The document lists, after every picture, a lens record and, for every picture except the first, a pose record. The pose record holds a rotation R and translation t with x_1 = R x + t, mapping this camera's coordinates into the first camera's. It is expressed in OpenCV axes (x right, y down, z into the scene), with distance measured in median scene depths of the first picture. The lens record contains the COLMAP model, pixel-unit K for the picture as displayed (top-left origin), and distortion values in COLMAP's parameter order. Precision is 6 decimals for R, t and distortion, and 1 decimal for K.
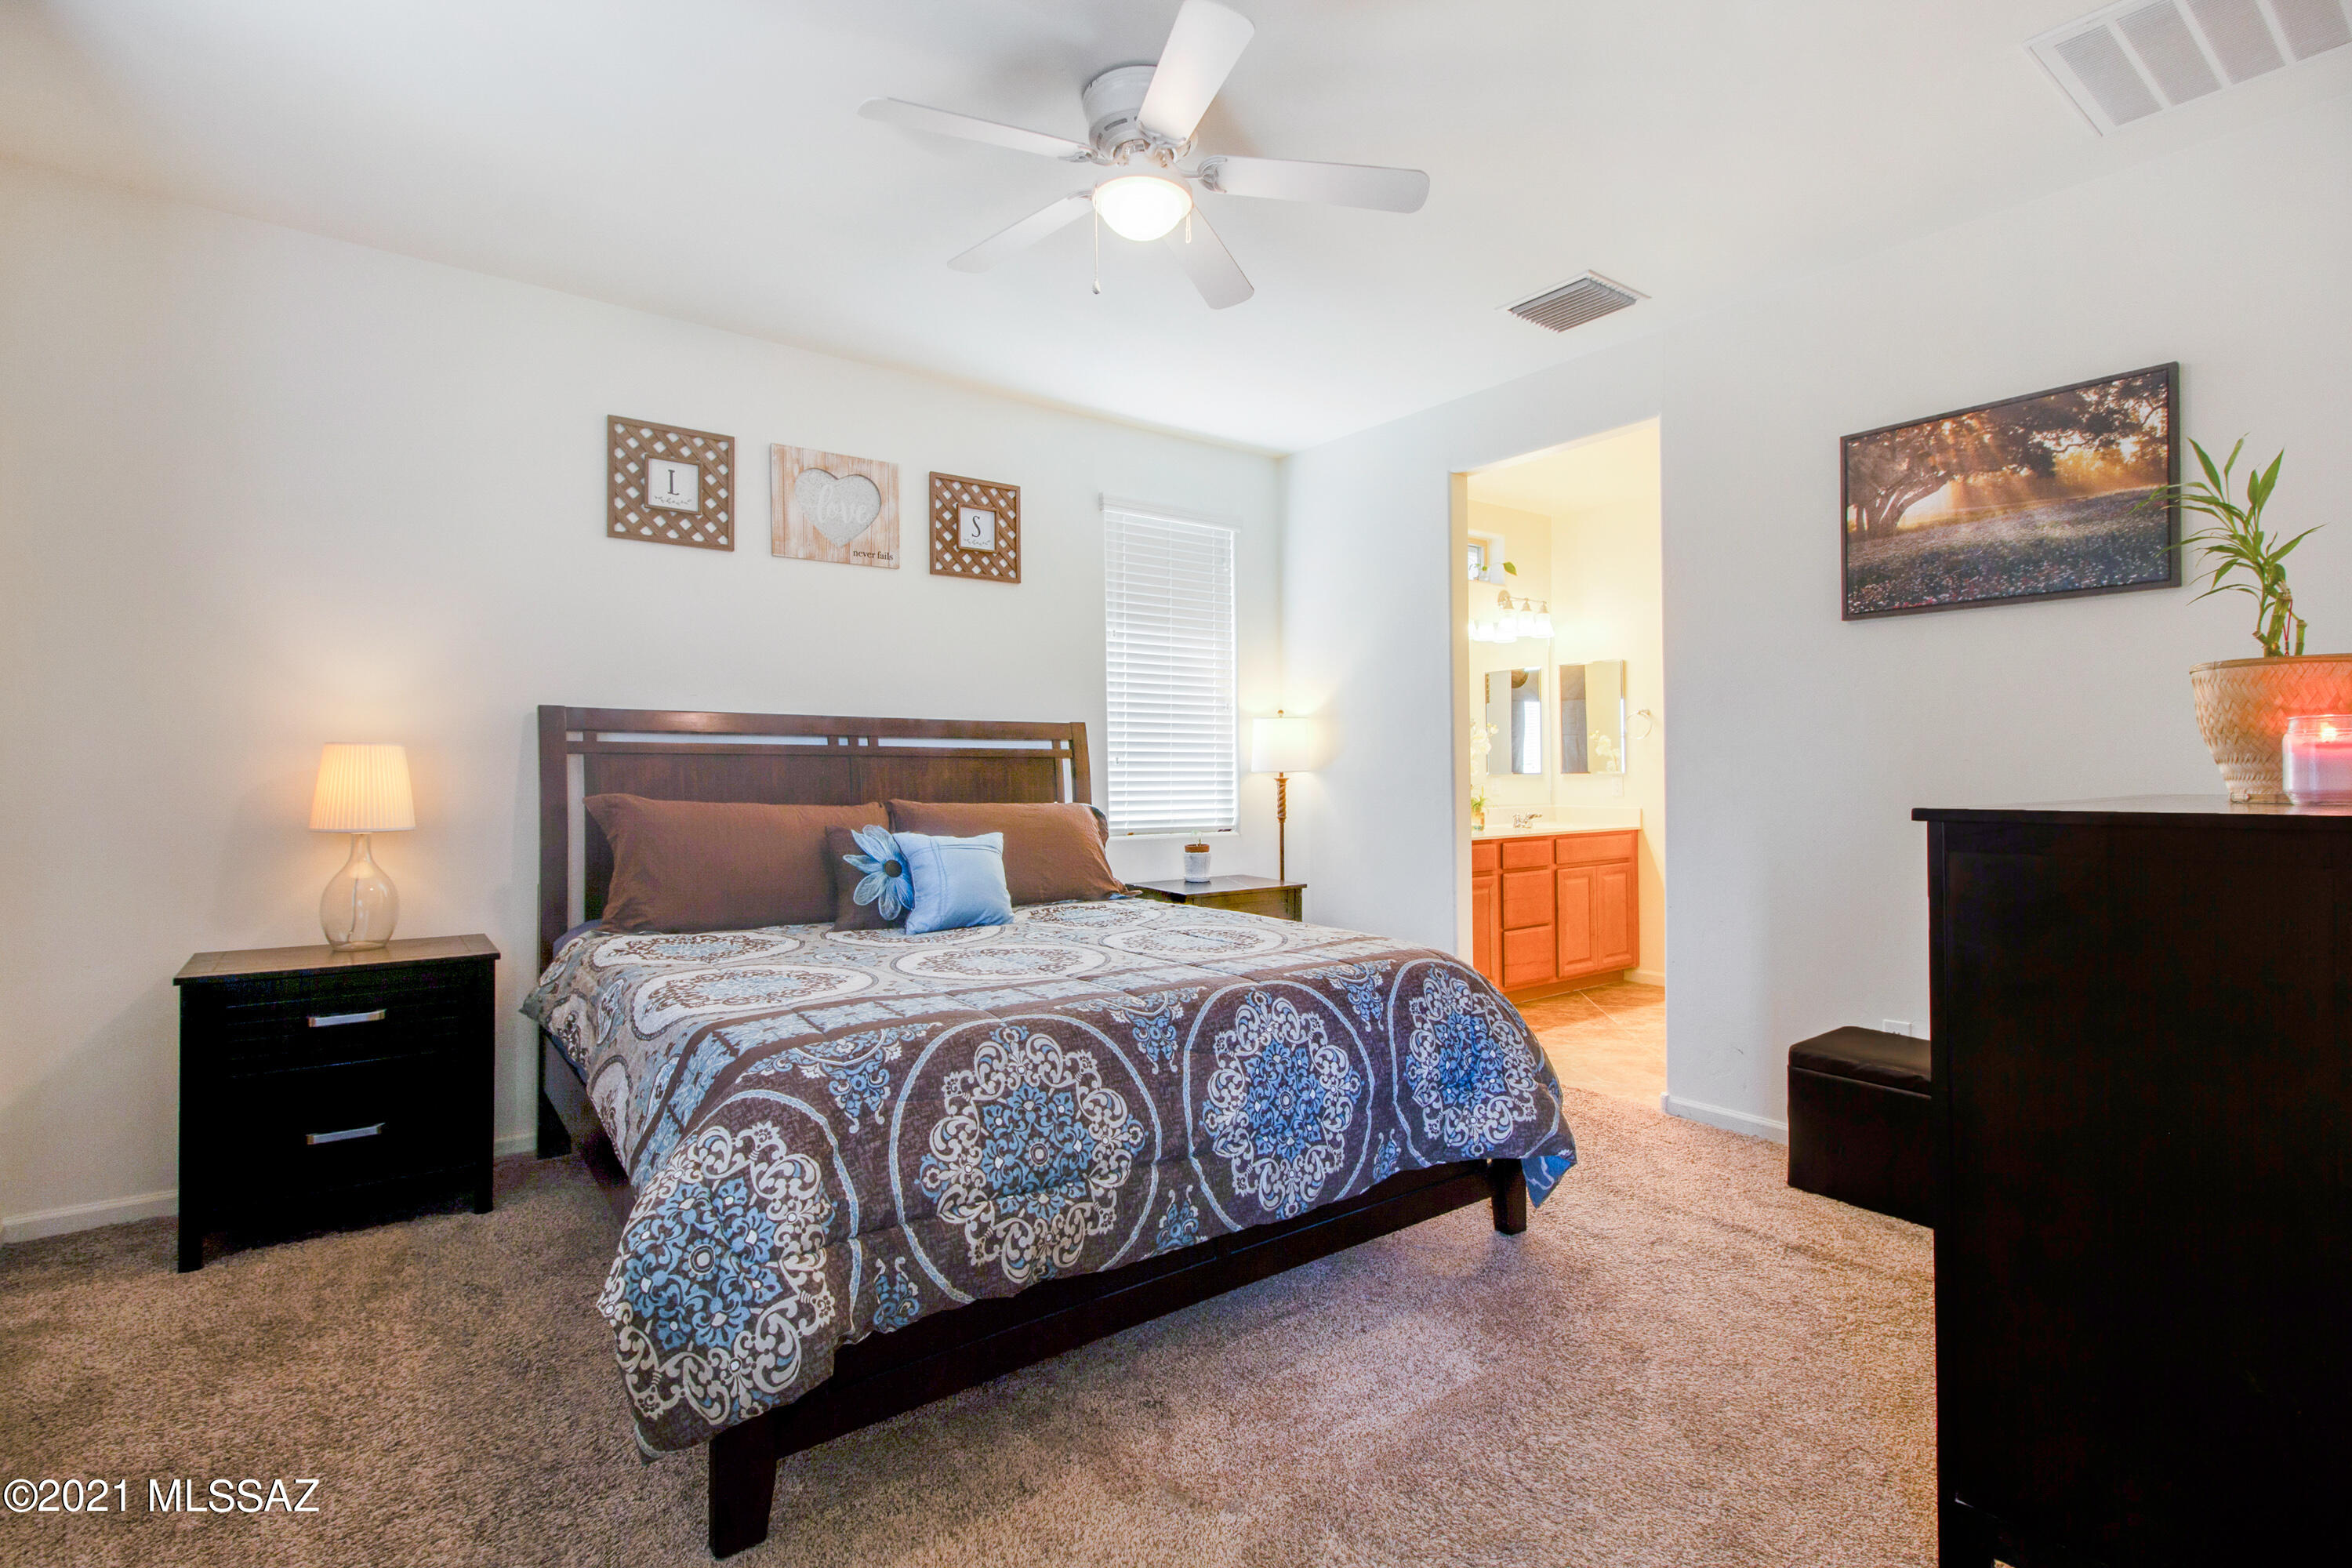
lens RADIAL K [[1098.4, 0, 1175.0], [0, 1098.4, 773.3], [0, 0, 1]] dist [0.019121, -0.010443]
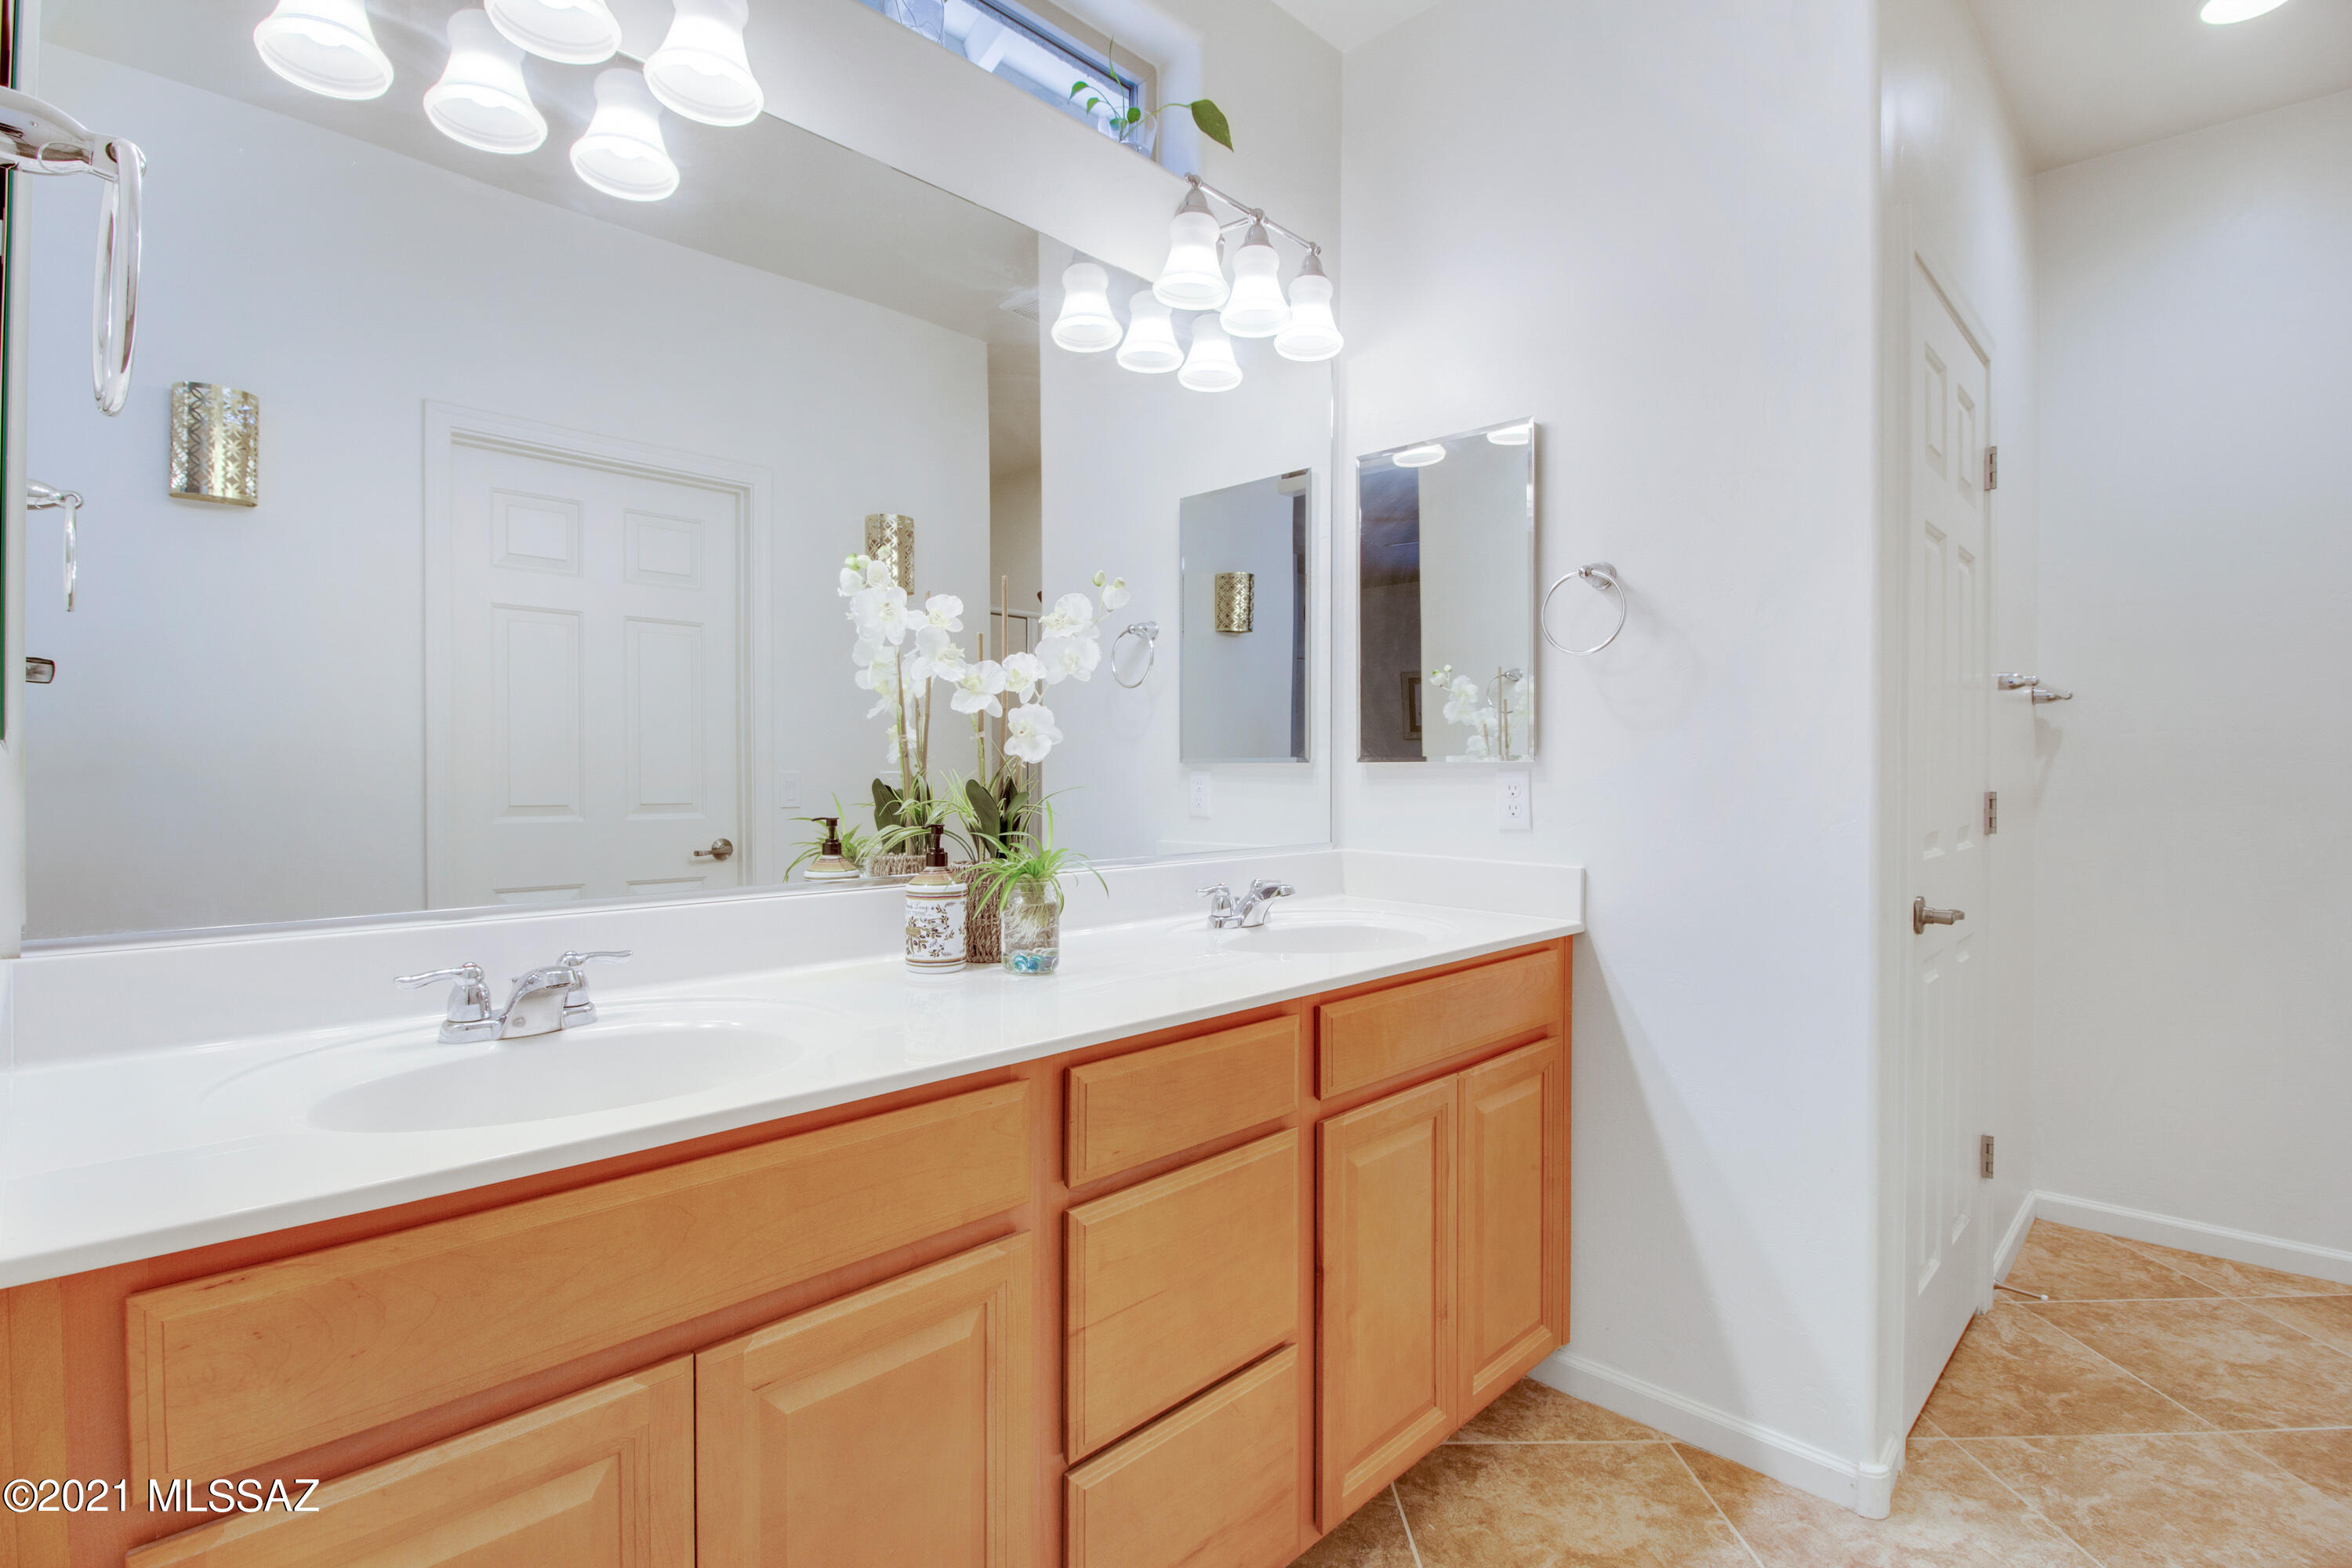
lens RADIAL K [[1098.4, 0, 1176.1], [0, 1098.4, 775.1], [0, 0, 1]] dist [0.019121, -0.010443]
pose [[0.989903, 0.008155, 0.141514, 0.311525], [-0.010793, 0.999782, 0.017882, -0.001297], [-0.141338, -0.019229, 0.989775, 0.845361]]
